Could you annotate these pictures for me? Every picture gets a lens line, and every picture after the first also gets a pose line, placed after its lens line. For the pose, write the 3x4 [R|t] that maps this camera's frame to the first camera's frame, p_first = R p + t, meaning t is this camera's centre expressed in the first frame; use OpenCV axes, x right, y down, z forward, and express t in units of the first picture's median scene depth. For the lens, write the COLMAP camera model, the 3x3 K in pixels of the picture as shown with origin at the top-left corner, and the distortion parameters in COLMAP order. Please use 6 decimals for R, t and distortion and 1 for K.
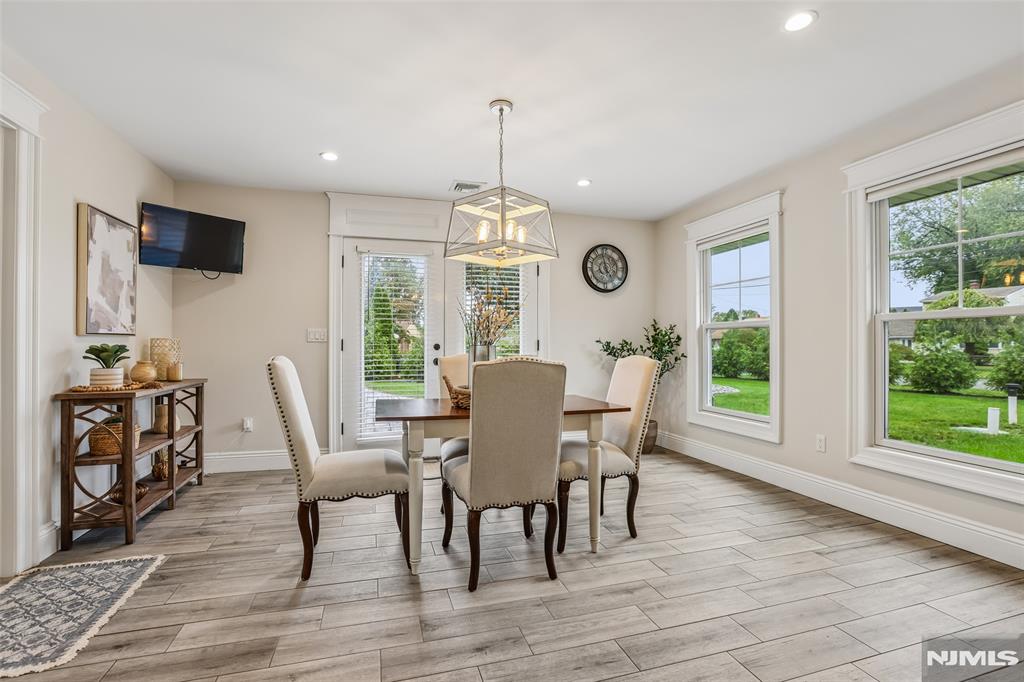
lens RADIAL K [[473.9, 0, 512.0], [0, 473.9, 341.0], [0, 0, 1]] dist [-0.054721, 0.021533]
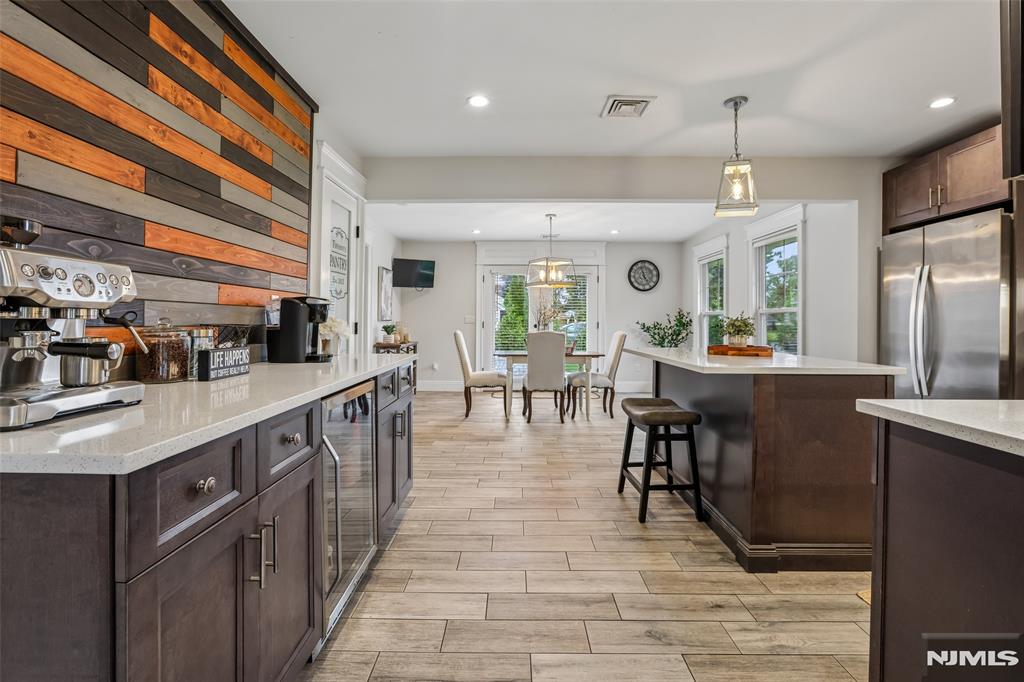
lens RADIAL K [[475.7, 0, 514.5], [0, 475.7, 314.3], [0, 0, 1]] dist [-0.057173, 0.023011]
pose [[0.958253, -0.002214, -0.285914, 0.412125], [-0.000265, 0.999963, -0.008630, -0.024008], [0.285922, 0.008346, 0.958216, -1.067052]]
